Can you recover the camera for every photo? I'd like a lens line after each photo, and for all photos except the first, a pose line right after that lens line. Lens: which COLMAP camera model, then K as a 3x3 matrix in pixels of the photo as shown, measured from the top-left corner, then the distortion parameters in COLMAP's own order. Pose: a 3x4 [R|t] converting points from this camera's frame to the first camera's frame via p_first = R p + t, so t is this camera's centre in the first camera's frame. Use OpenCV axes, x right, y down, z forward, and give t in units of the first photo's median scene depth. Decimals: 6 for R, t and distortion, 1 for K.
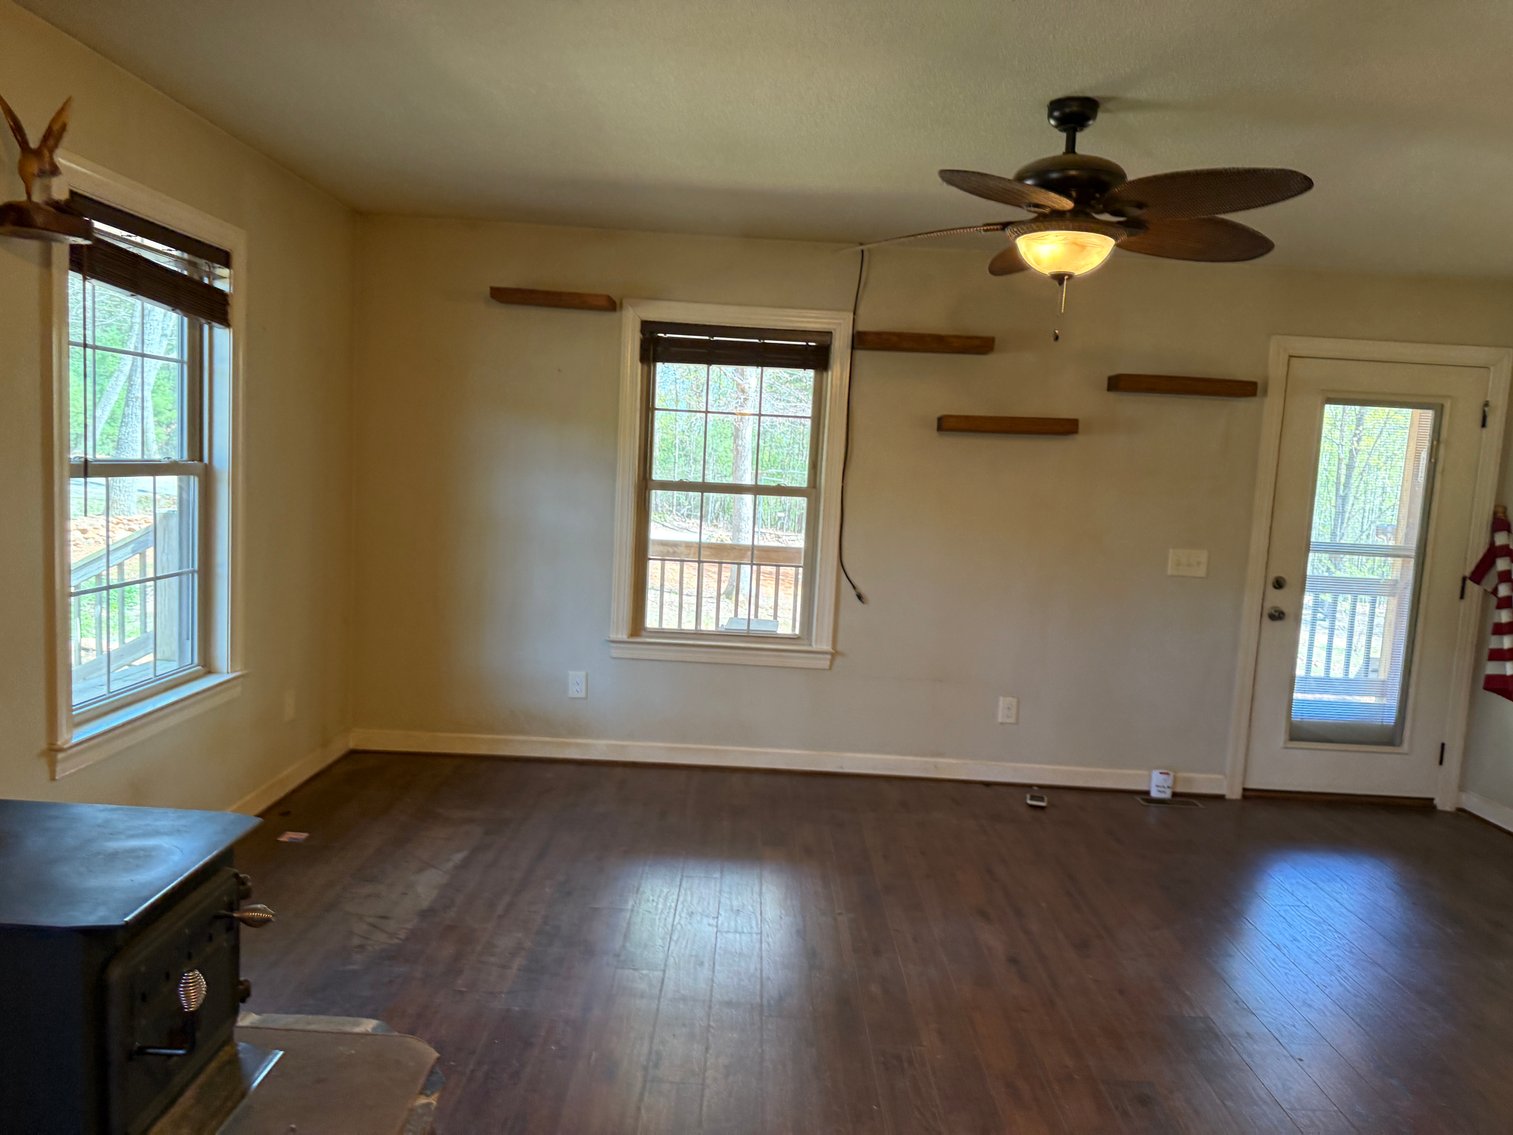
lens RADIAL K [[1057.0, 0, 762.7], [0, 1057.0, 571.1], [0, 0, 1]] dist [0.058290, -0.074780]
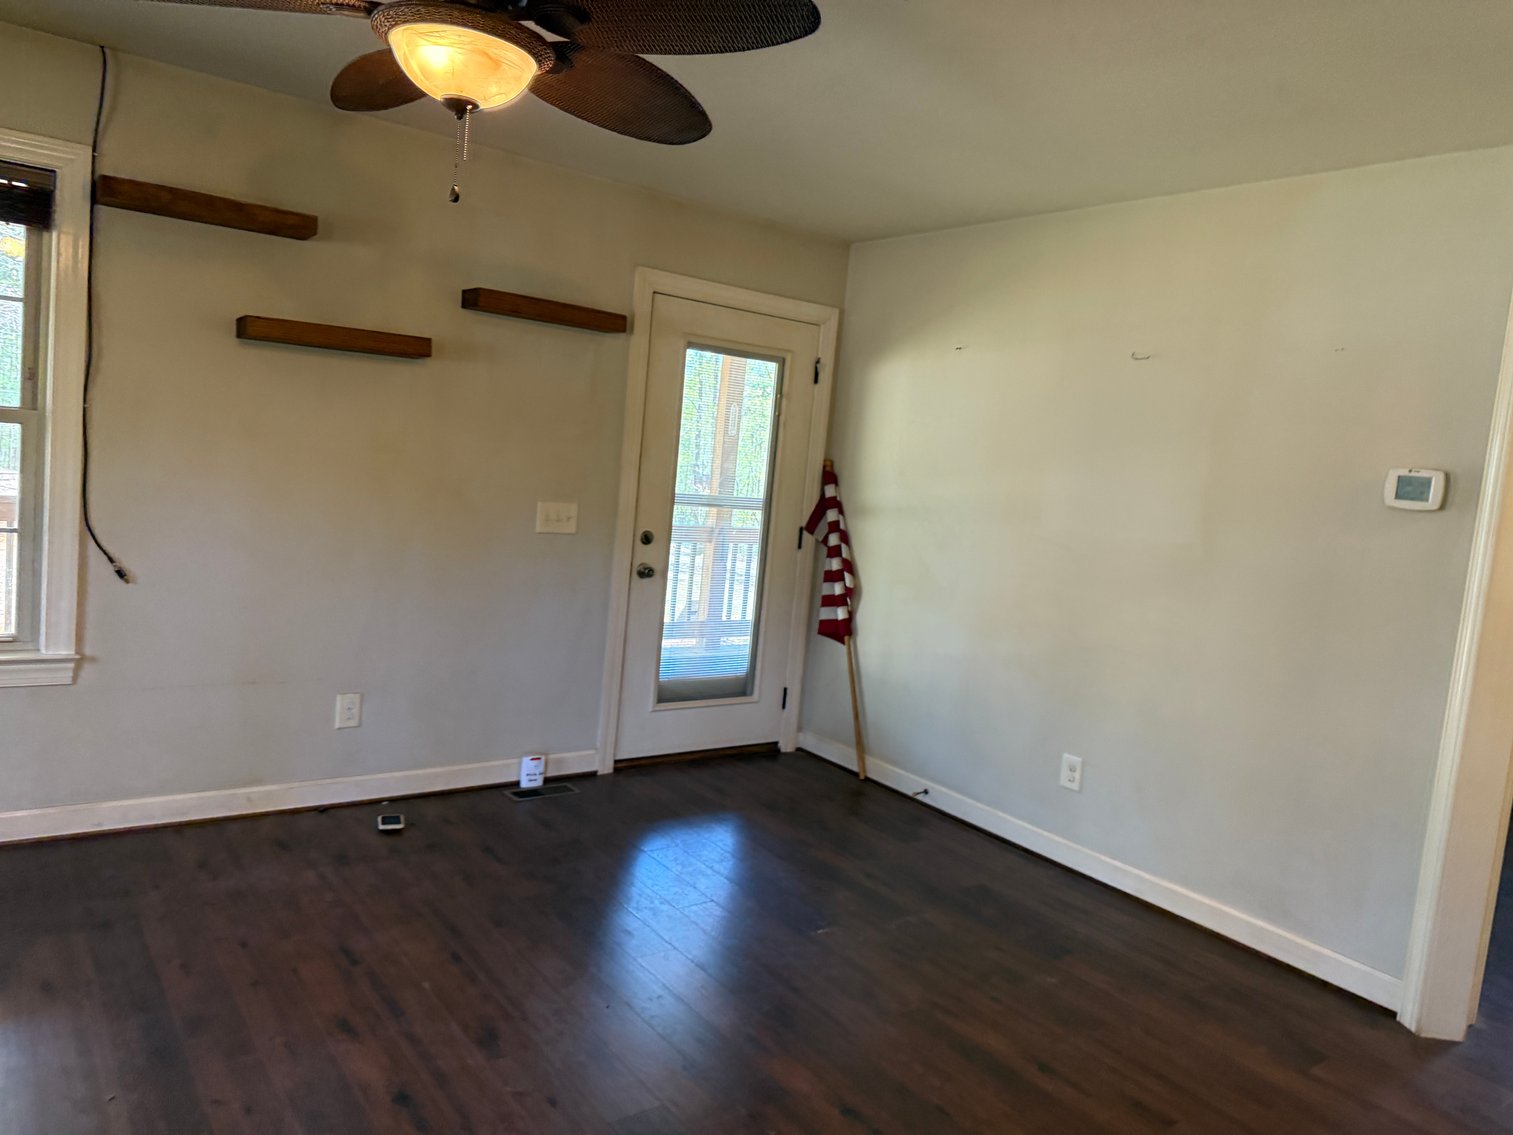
lens RADIAL K [[1057.0, 0, 762.9], [0, 1057.0, 559.3], [0, 0, 1]] dist [0.058290, -0.074780]
pose [[0.800726, -0.038381, 0.597801, 0.013711], [0.011862, 0.998766, 0.048235, -0.015210], [-0.598914, -0.031532, 0.800192, 0.227135]]
